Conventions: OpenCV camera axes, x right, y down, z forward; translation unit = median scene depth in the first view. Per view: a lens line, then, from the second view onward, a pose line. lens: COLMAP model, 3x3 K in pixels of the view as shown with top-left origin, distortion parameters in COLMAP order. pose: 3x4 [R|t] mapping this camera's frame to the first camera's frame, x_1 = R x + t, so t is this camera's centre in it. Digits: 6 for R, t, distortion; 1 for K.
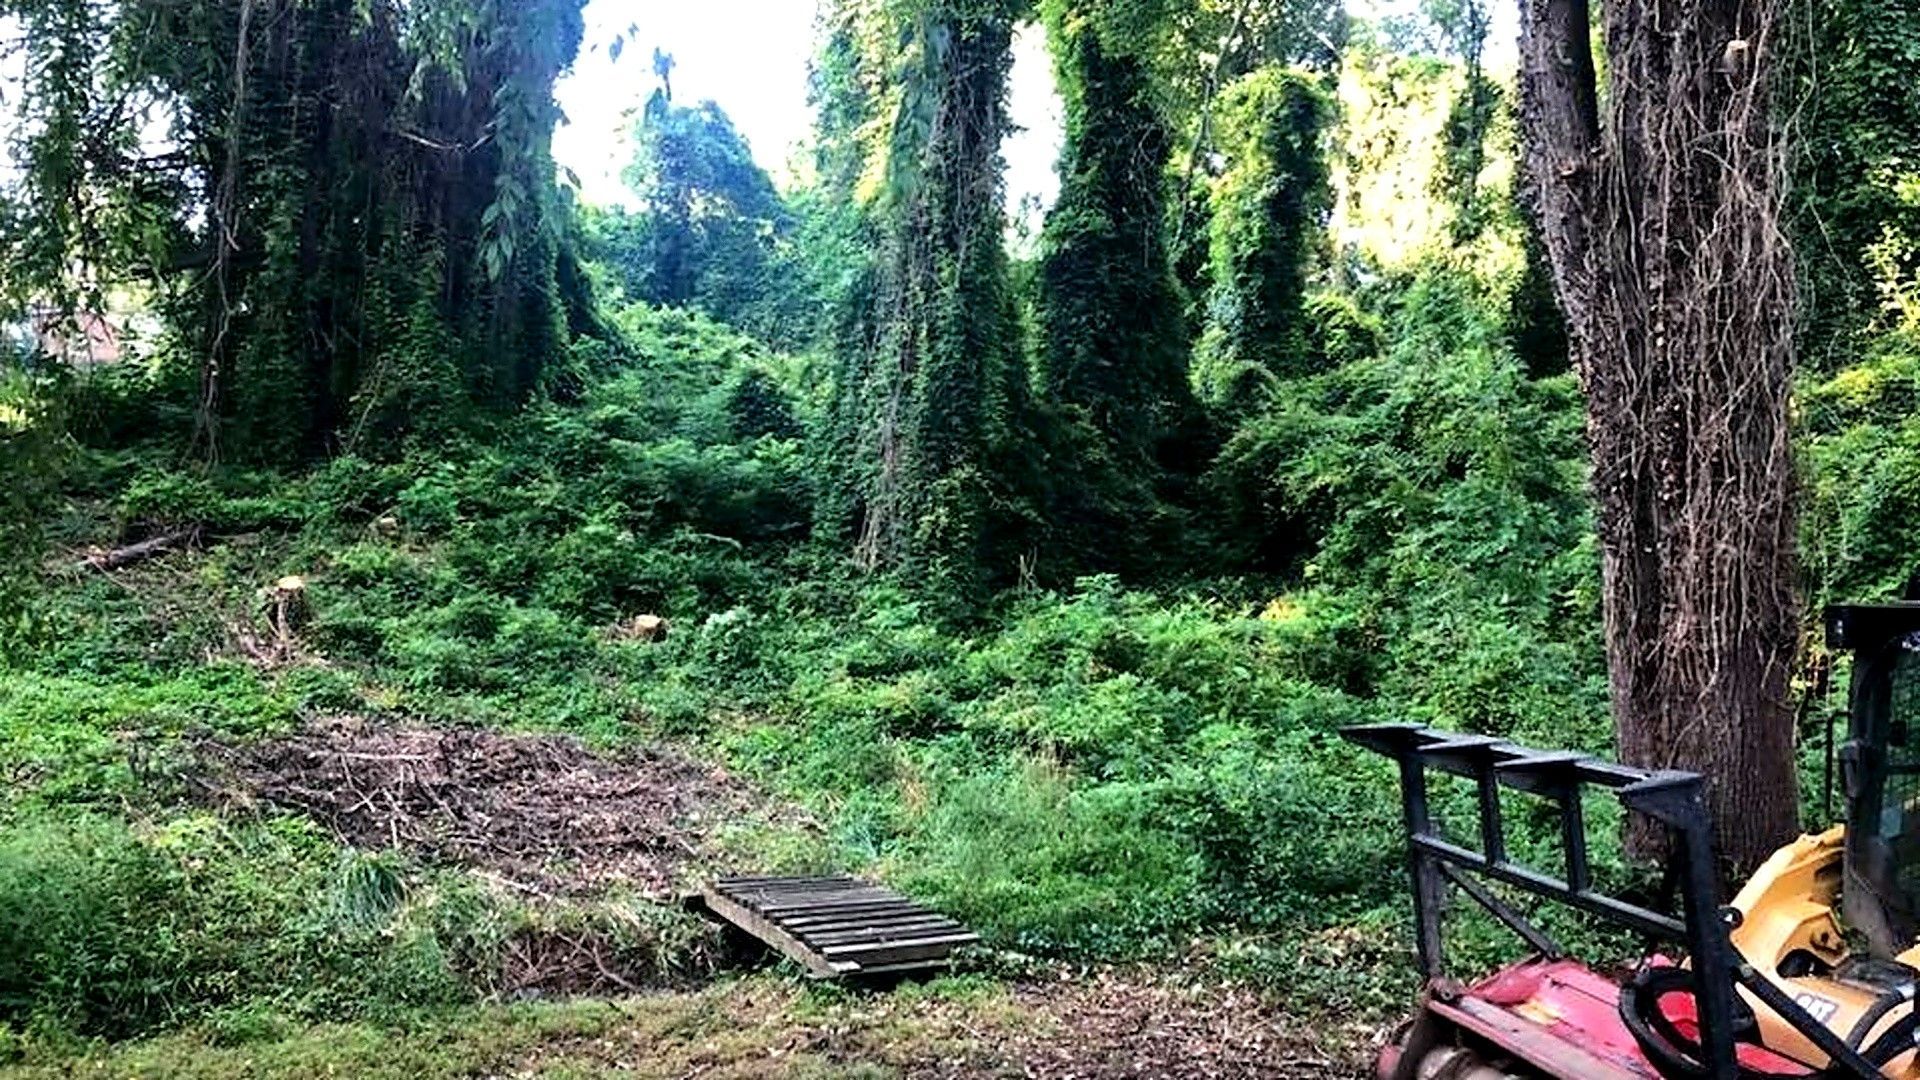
lens RADIAL K [[1556.3, 0, 960.0], [0, 1556.3, 540.0], [0, 0, 1]] dist [0.039256, -0.001270]
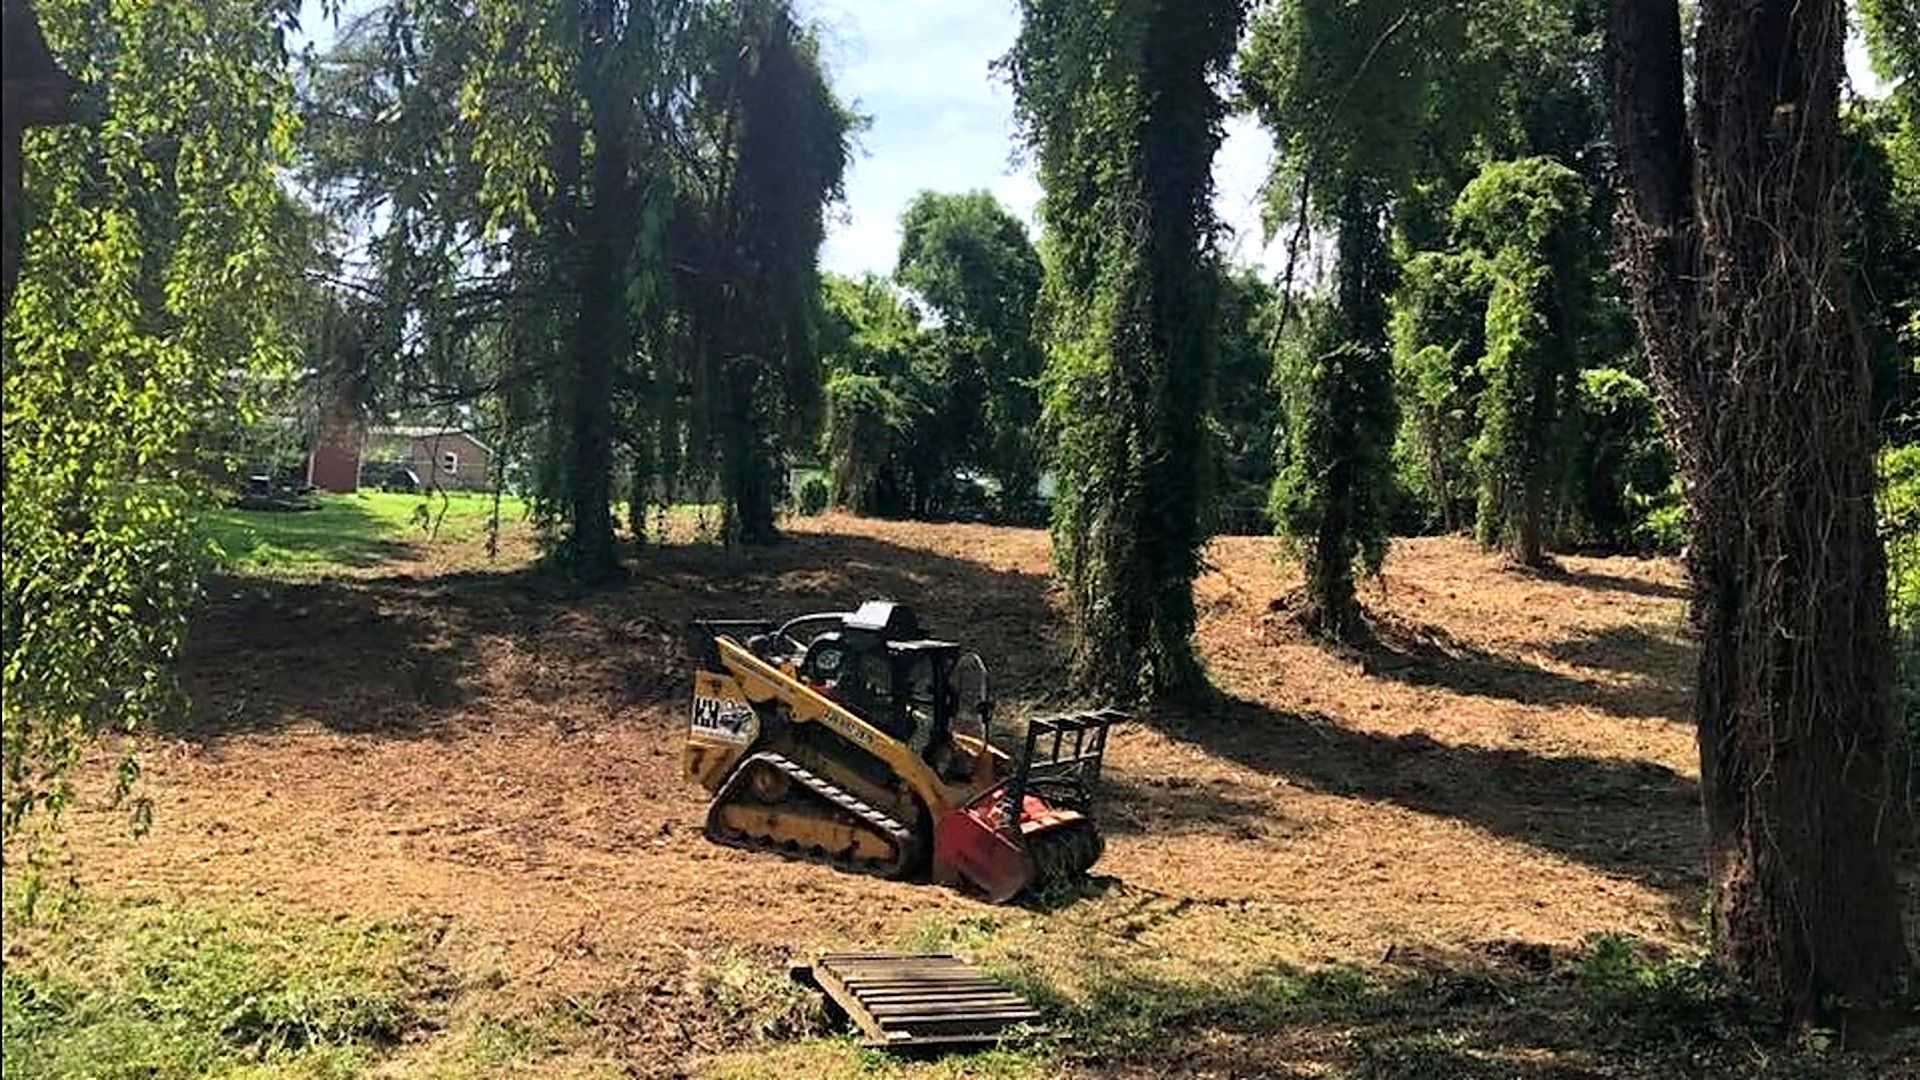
lens RADIAL K [[1556.3, 0, 960.0], [0, 1556.3, 540.0], [0, 0, 1]] dist [0.039256, -0.001270]
pose [[0.977627, -0.018437, -0.209536, 0.177529], [0.005692, 0.998105, -0.061266, 0.005452], [0.210269, 0.058703, 0.975880, -0.029226]]
